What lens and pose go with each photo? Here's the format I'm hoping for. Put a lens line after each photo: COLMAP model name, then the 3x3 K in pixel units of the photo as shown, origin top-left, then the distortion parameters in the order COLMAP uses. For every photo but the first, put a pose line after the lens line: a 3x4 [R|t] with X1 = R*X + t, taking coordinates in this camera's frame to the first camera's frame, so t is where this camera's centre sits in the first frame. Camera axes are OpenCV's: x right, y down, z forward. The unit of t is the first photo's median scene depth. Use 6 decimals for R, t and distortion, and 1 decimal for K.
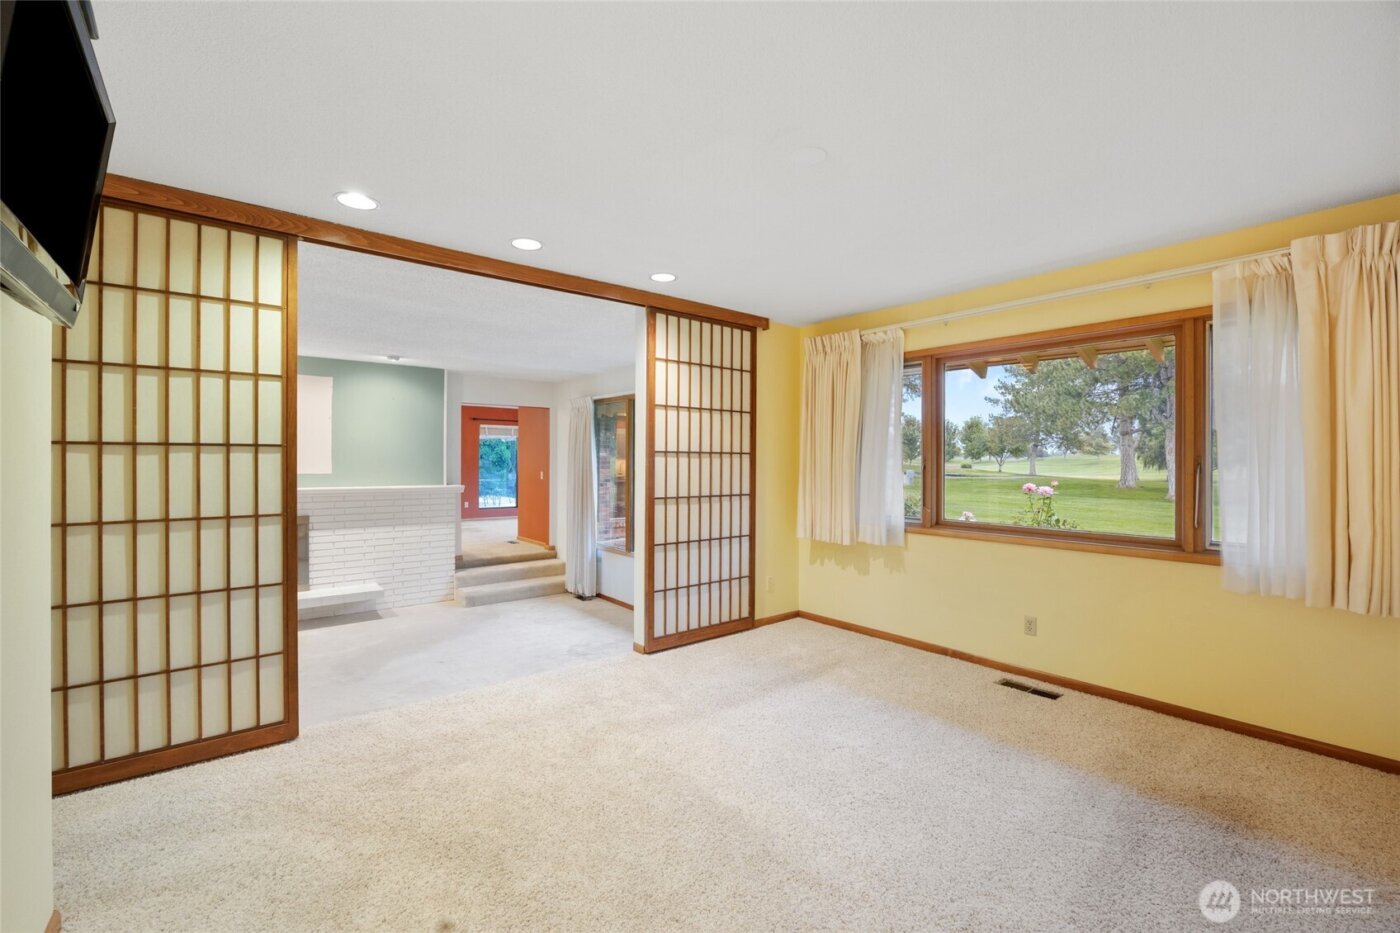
lens RADIAL K [[578.1, 0, 703.2], [0, 578.1, 466.3], [0, 0, 1]] dist [-0.015594, 0.000318]
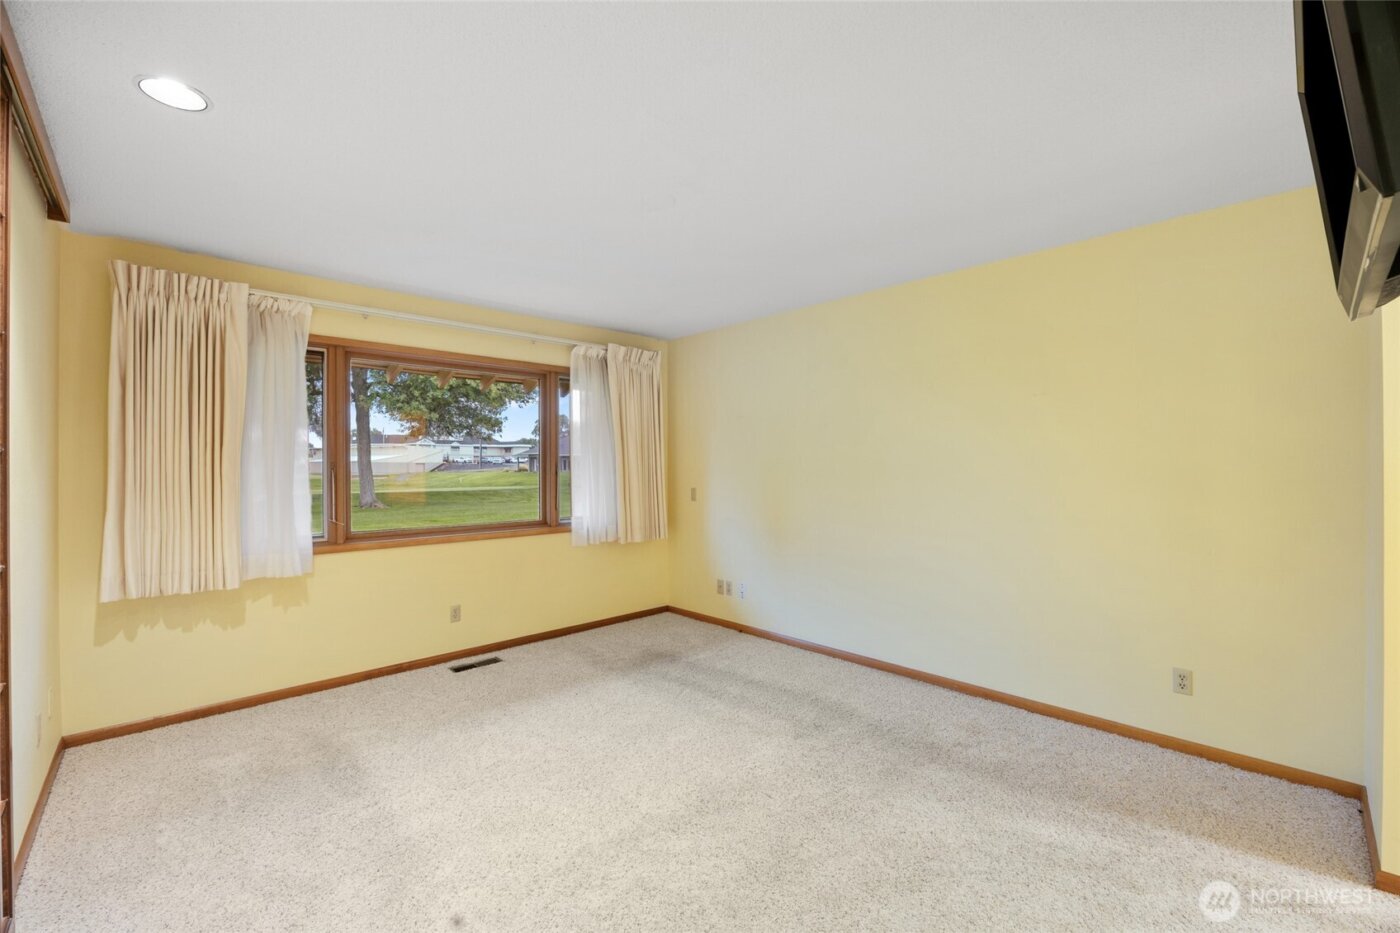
lens RADIAL K [[578.1, 0, 703.2], [0, 578.1, 466.3], [0, 0, 1]] dist [-0.015594, 0.000318]
pose [[-0.059441, -0.009805, 0.998184, -0.599768], [0.006999, 0.999923, 0.010239, -0.018510], [-0.998207, 0.007595, -0.059368, 0.600329]]
